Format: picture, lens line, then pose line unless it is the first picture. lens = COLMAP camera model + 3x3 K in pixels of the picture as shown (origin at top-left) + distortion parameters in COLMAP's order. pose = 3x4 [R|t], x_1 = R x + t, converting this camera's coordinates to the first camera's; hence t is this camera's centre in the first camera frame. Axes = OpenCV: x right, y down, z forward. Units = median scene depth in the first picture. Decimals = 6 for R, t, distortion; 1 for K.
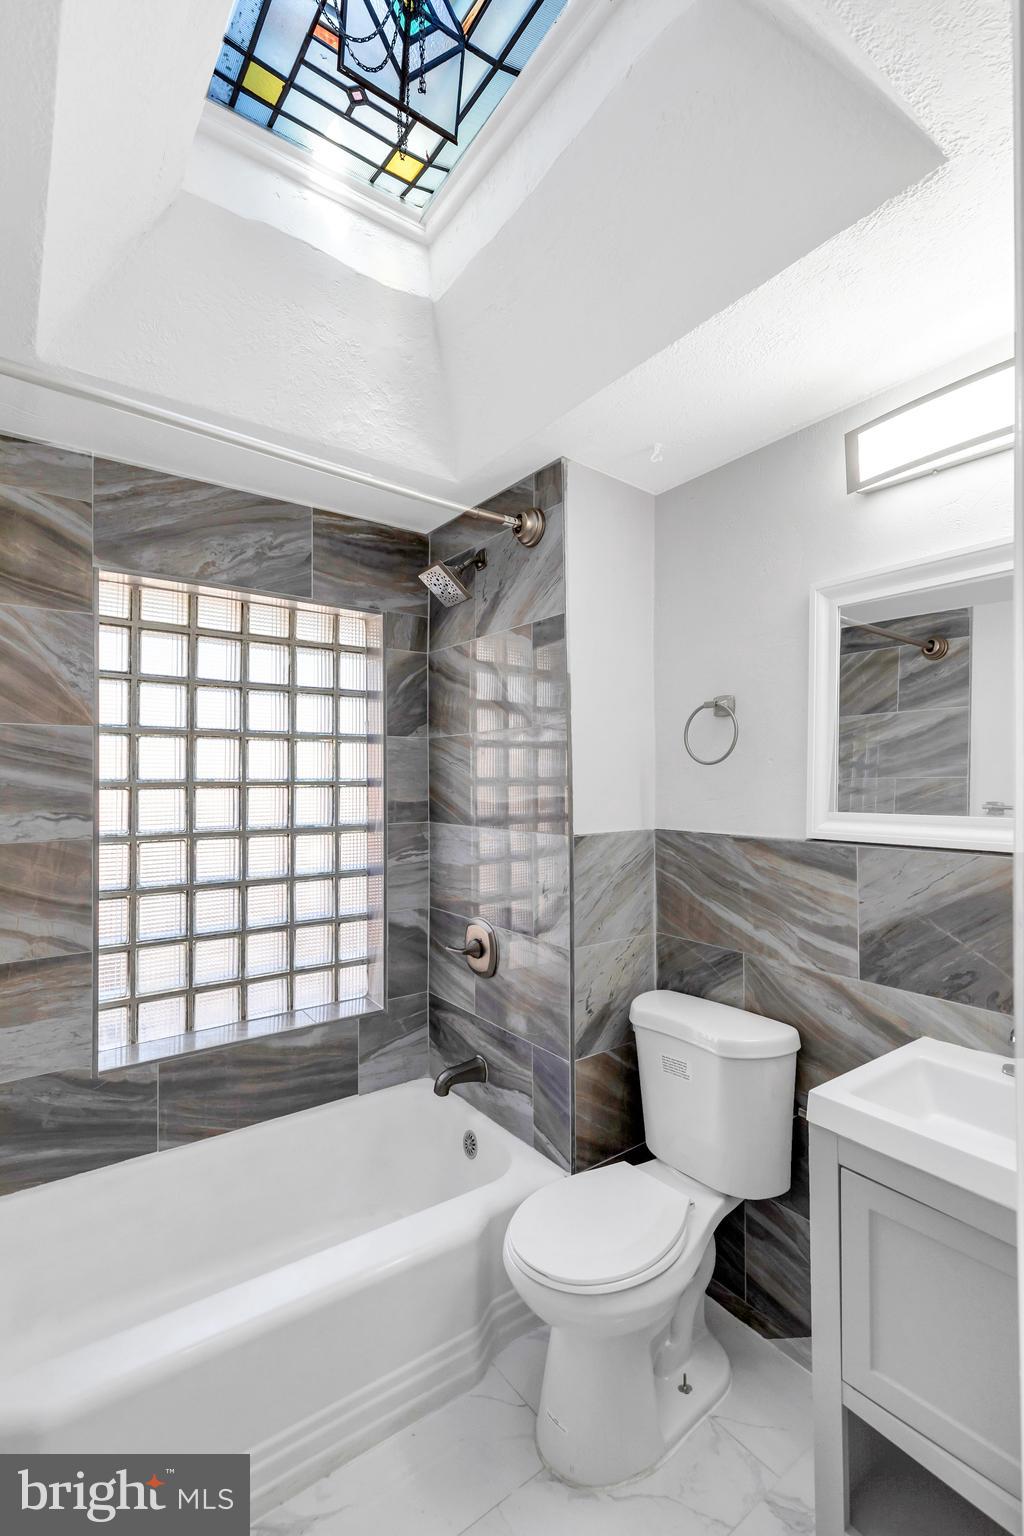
lens RADIAL K [[708.1, 0, 520.5], [0, 708.1, 776.9], [0, 0, 1]] dist [0.002098, 0.000016]
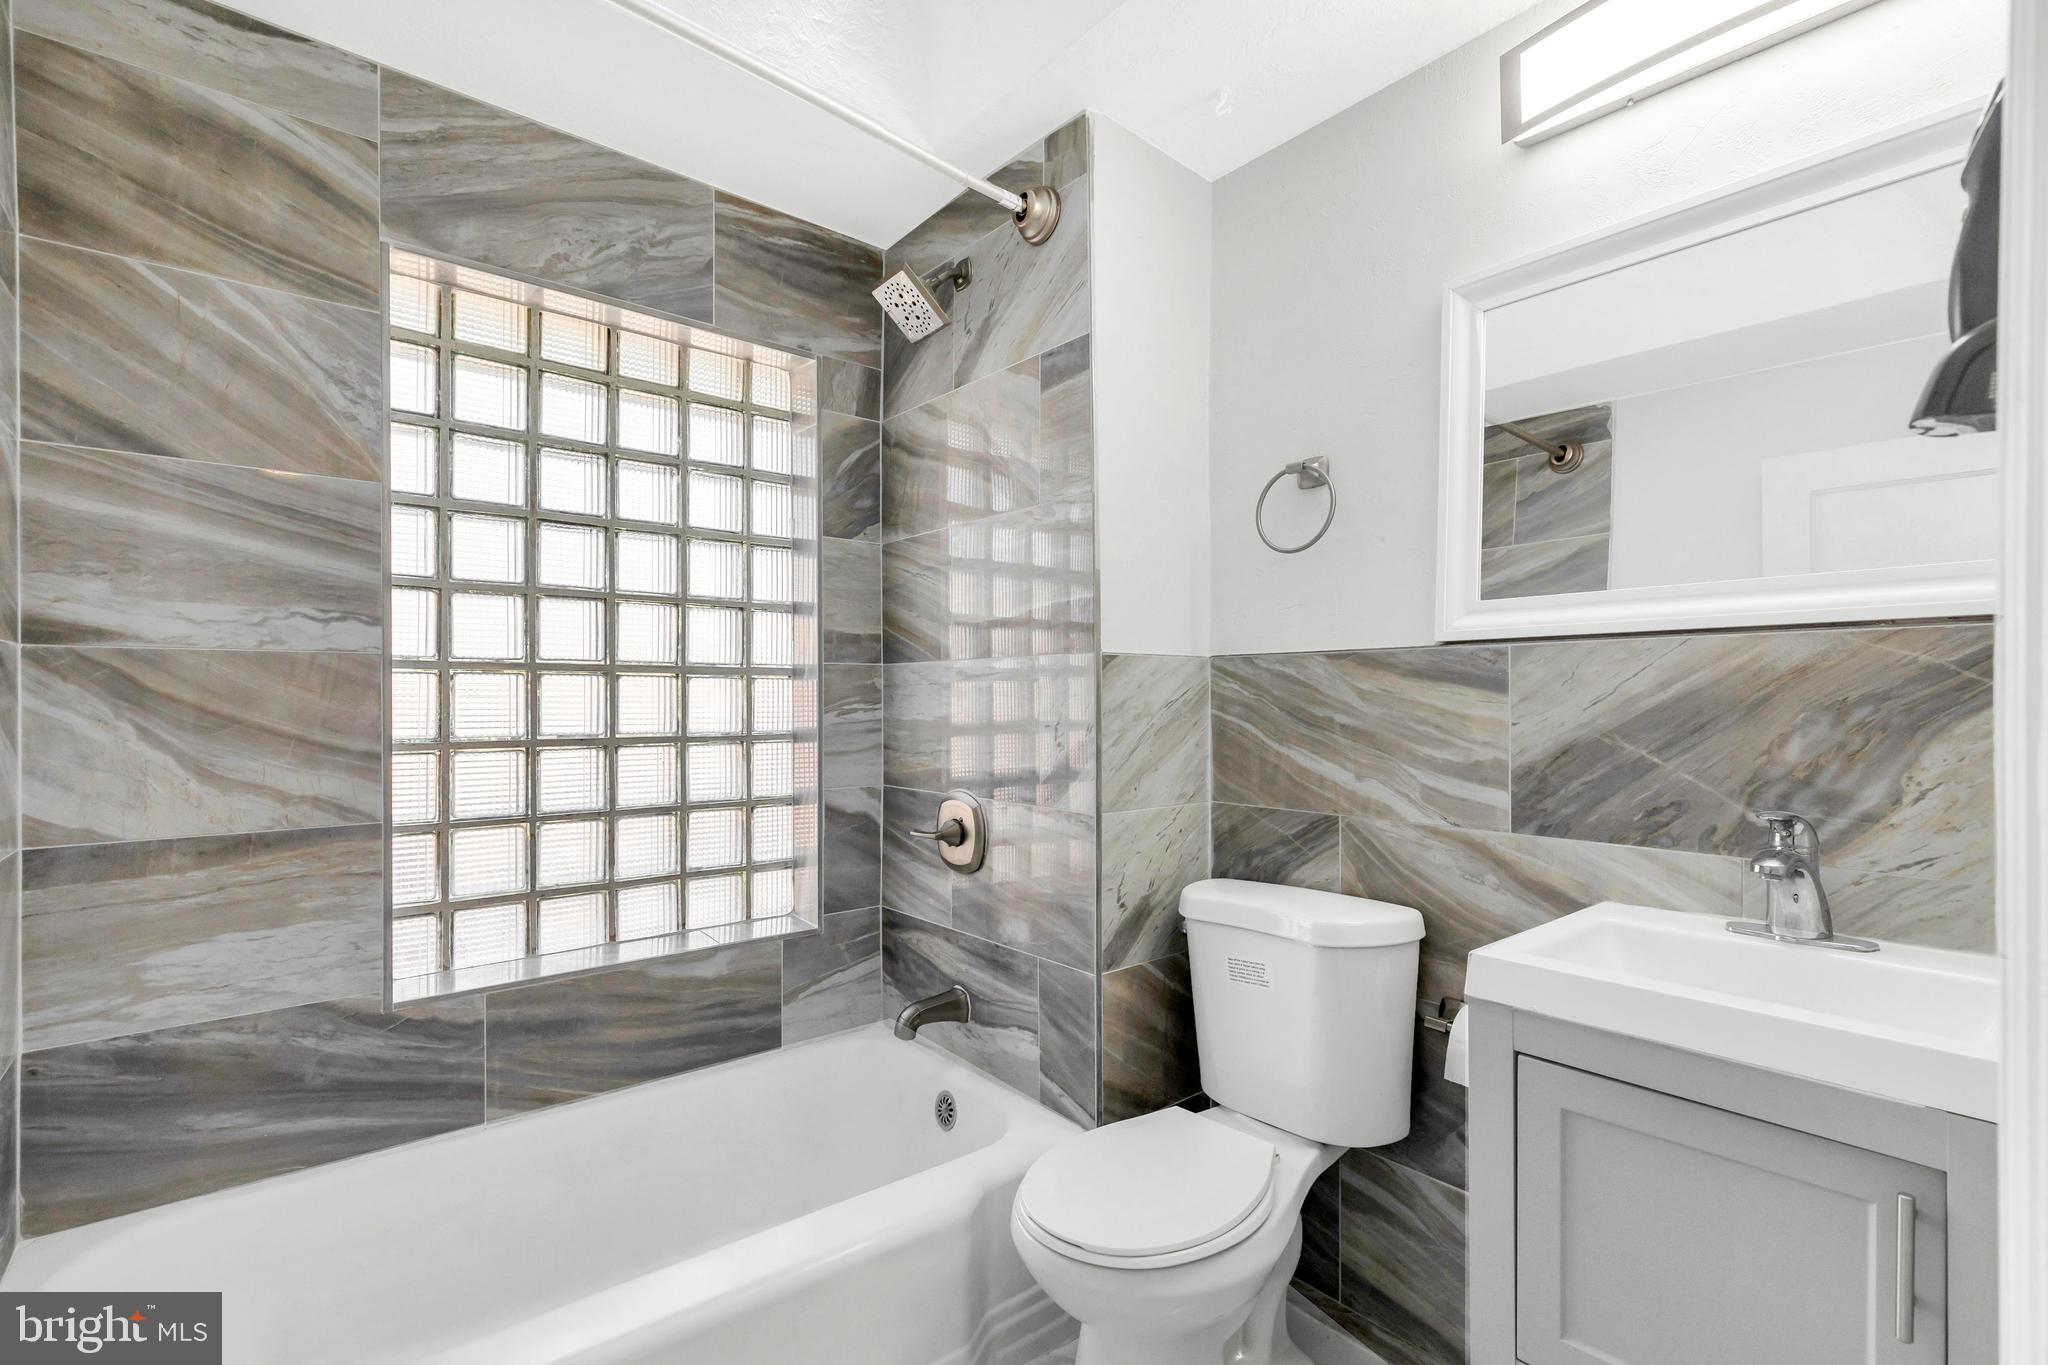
lens RADIAL K [[947.7, 0, 1037.2], [0, 947.7, 716.0], [0, 0, 1]] dist [0.004730, 0.000170]
pose [[0.997706, 0.002158, 0.067664, -0.049025], [-0.002981, 0.999923, 0.012060, 0.127336], [-0.067633, -0.012235, 0.997635, 0.066484]]
